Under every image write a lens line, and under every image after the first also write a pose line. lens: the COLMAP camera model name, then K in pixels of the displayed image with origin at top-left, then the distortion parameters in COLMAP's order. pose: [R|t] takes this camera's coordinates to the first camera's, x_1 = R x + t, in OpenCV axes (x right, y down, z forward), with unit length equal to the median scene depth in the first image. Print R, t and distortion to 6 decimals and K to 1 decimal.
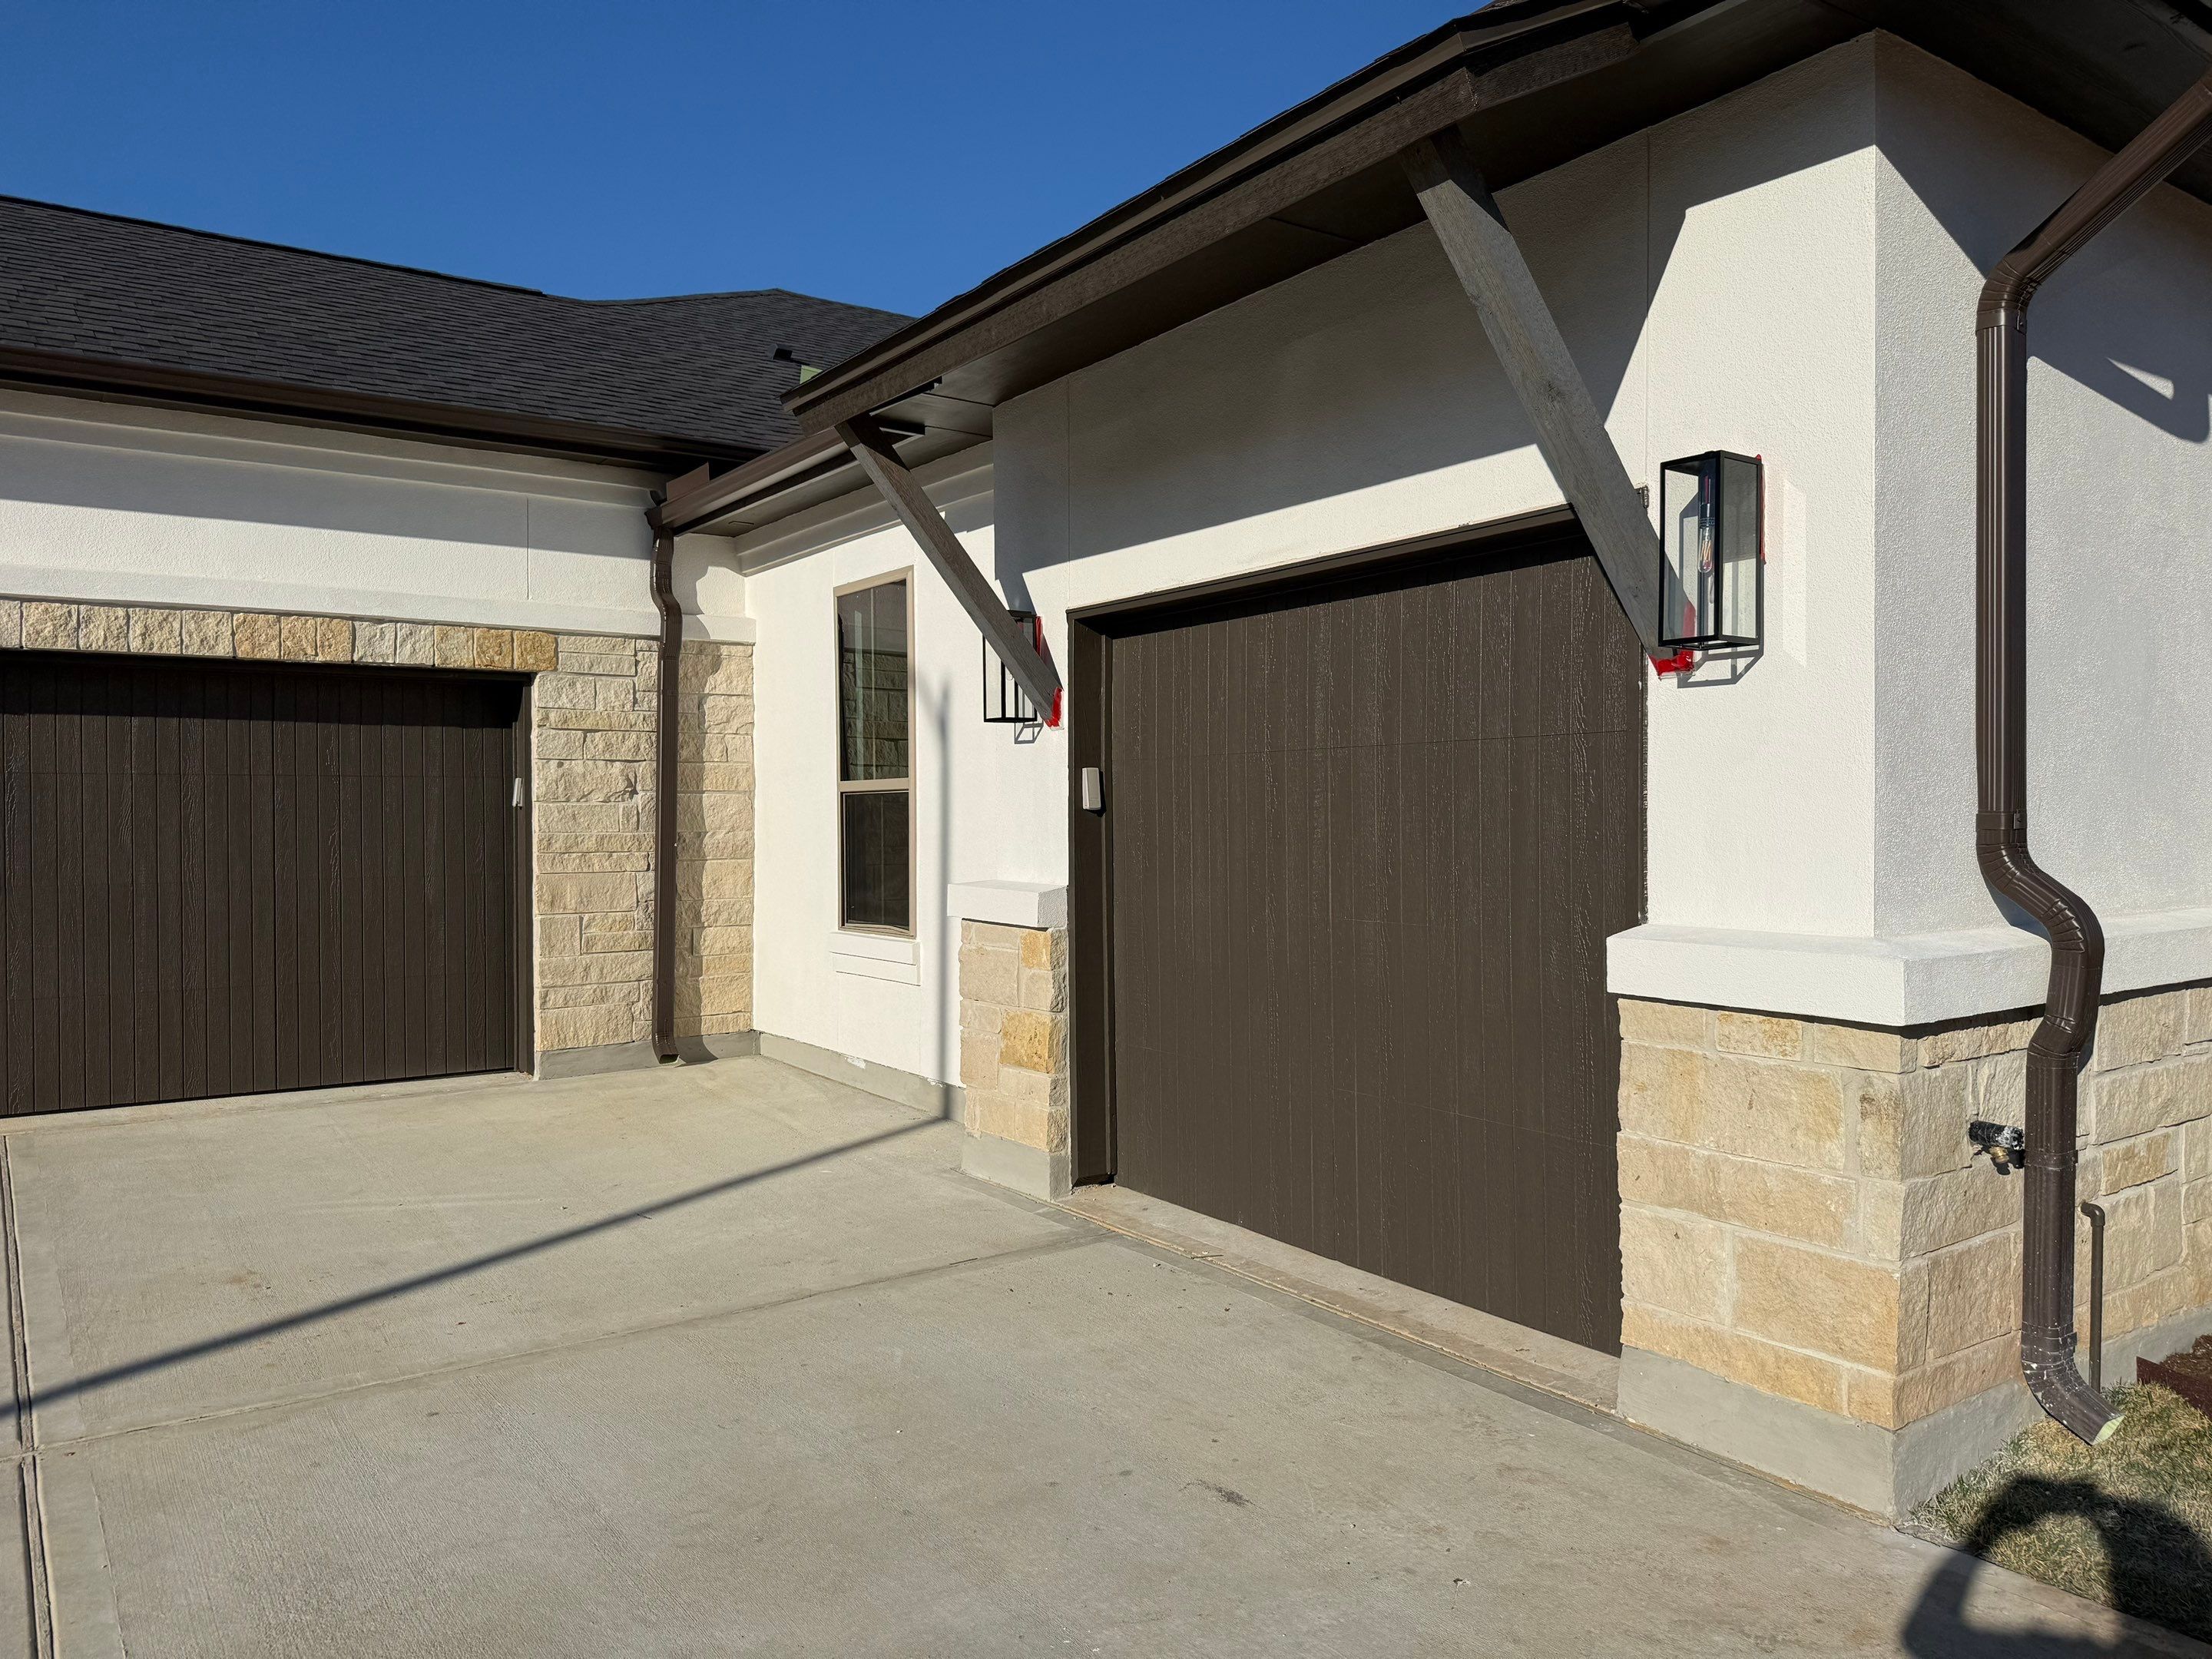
lens RADIAL K [[1580.3, 0, 1083.3], [0, 1580.3, 830.9], [0, 0, 1]] dist [0.008623, -0.004947]
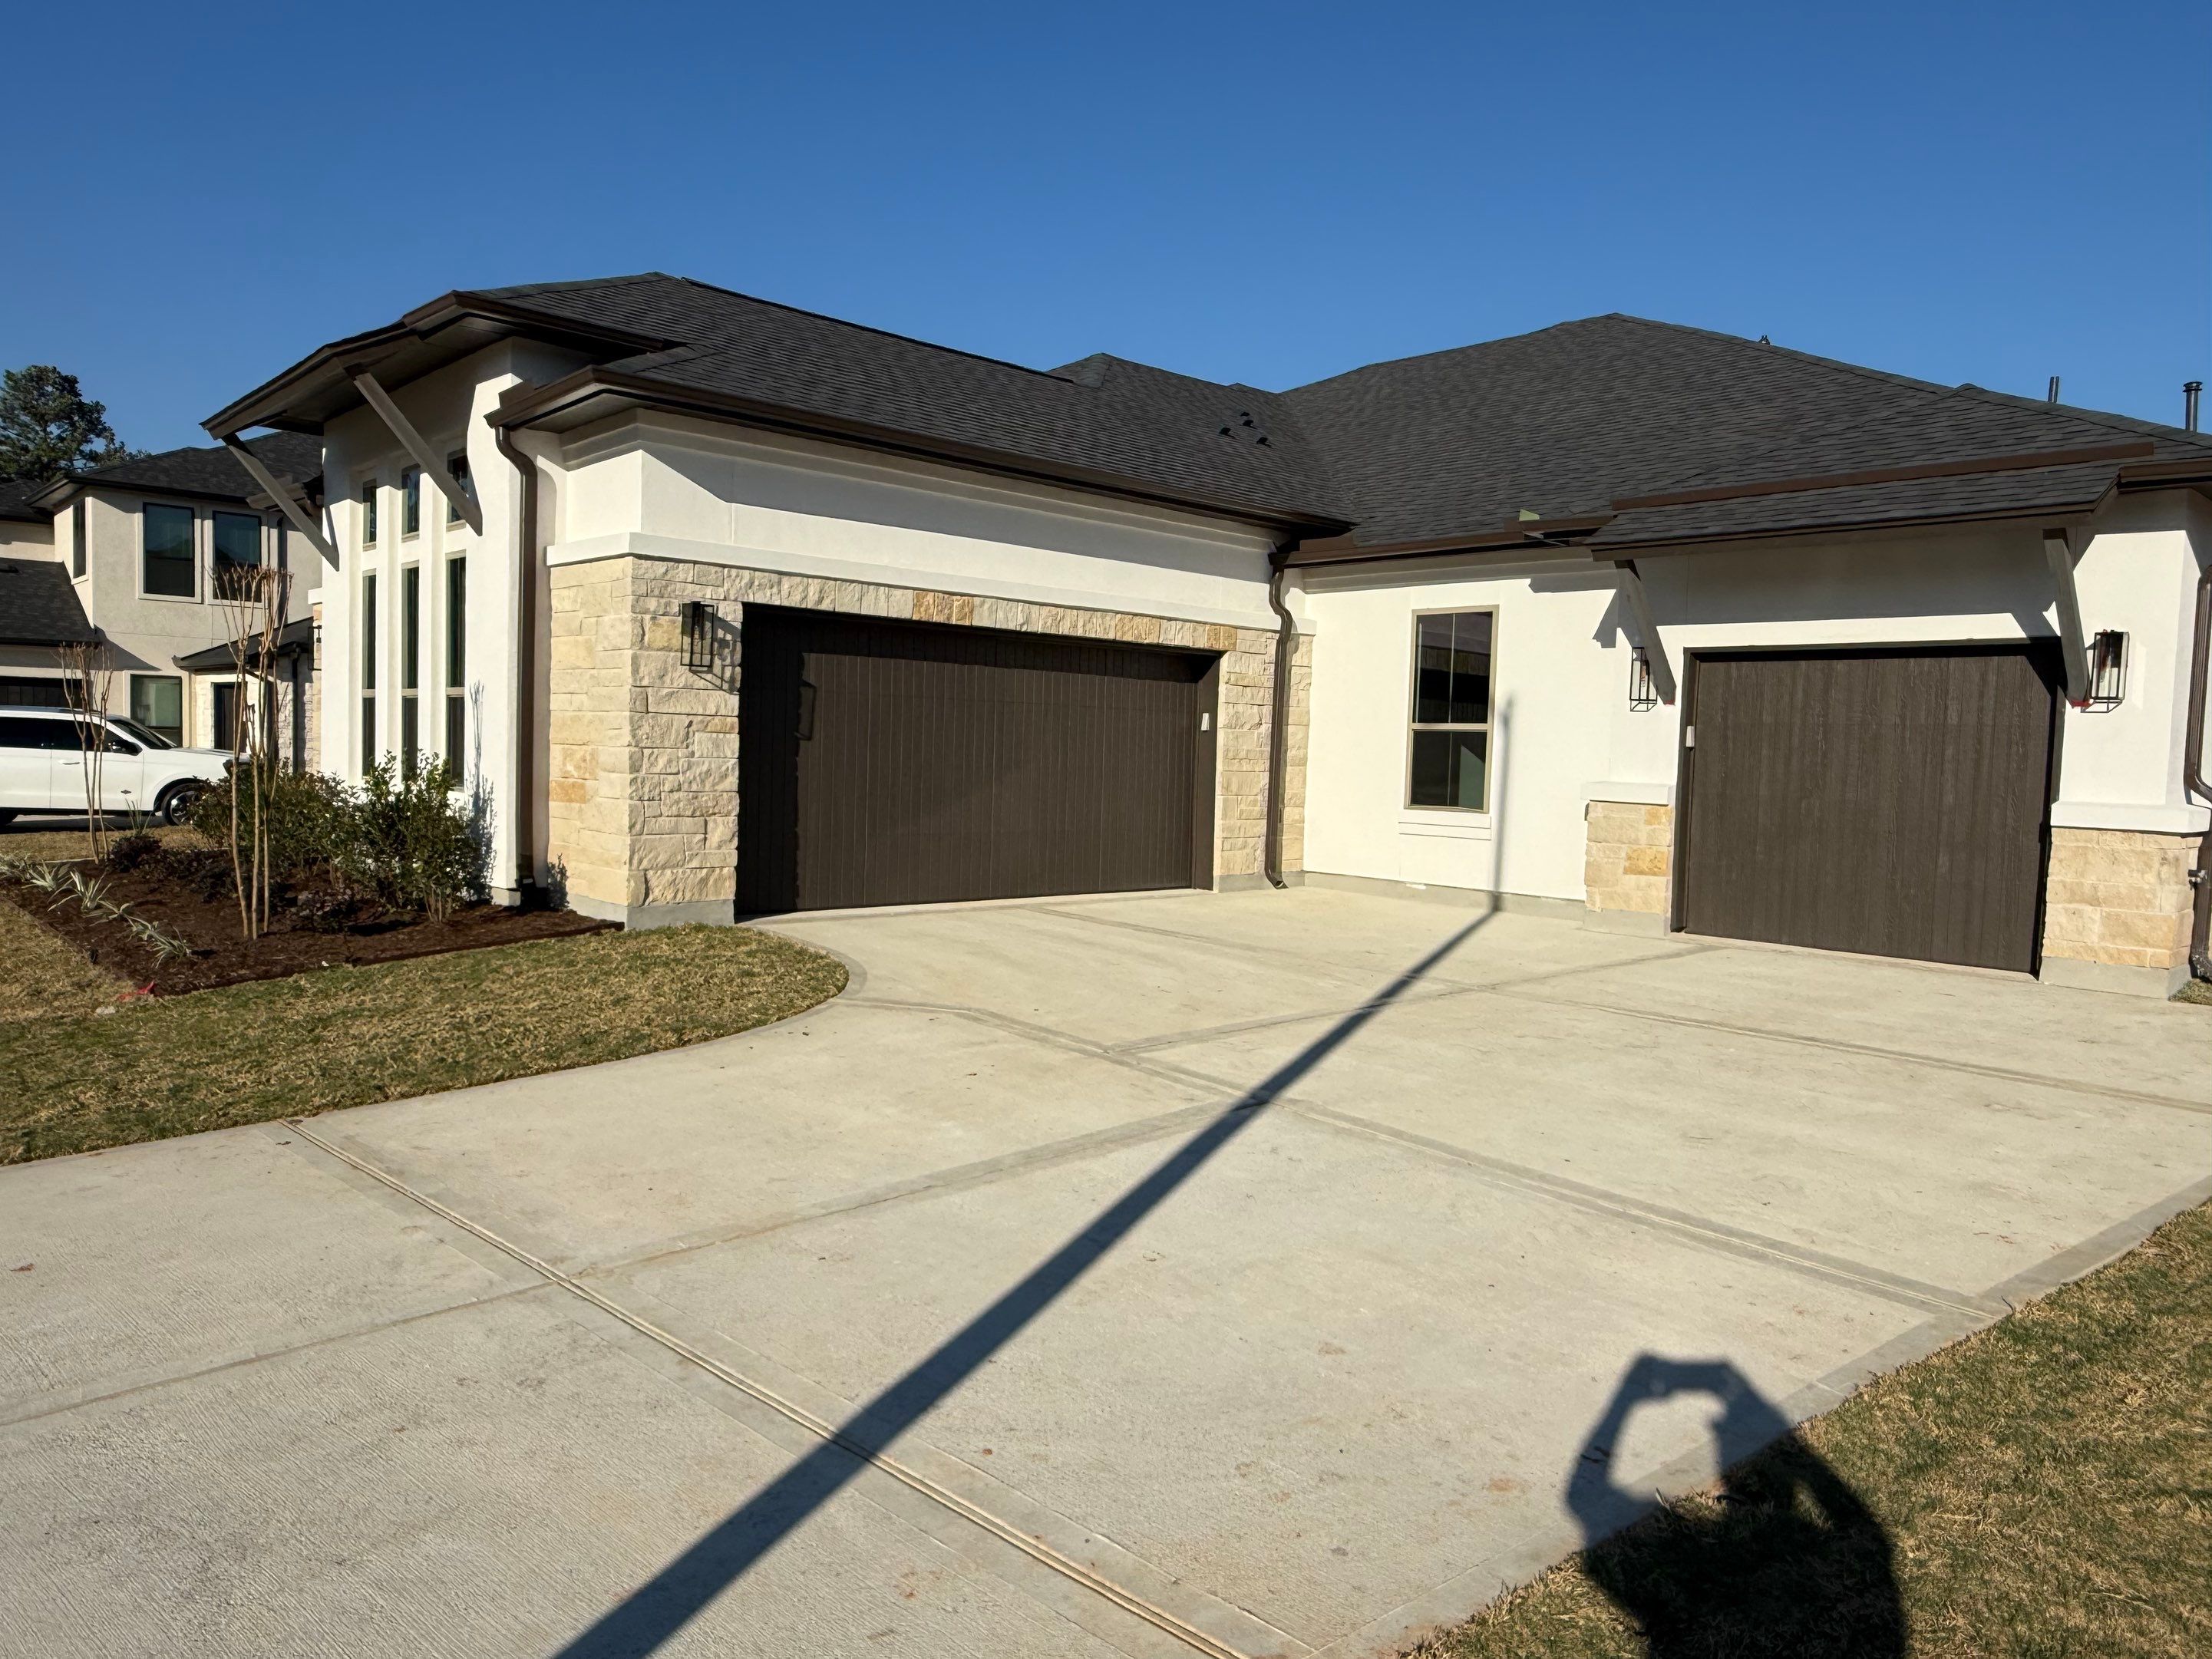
lens RADIAL K [[1480.2, 0, 1100.1], [0, 1480.2, 831.6], [0, 0, 1]] dist [0.002389, 0.002306]
pose [[0.988499, 0.026143, 0.148953, -0.758493], [-0.033693, 0.998260, 0.048395, 0.020974], [-0.147429, -0.052857, 0.987659, -0.578974]]
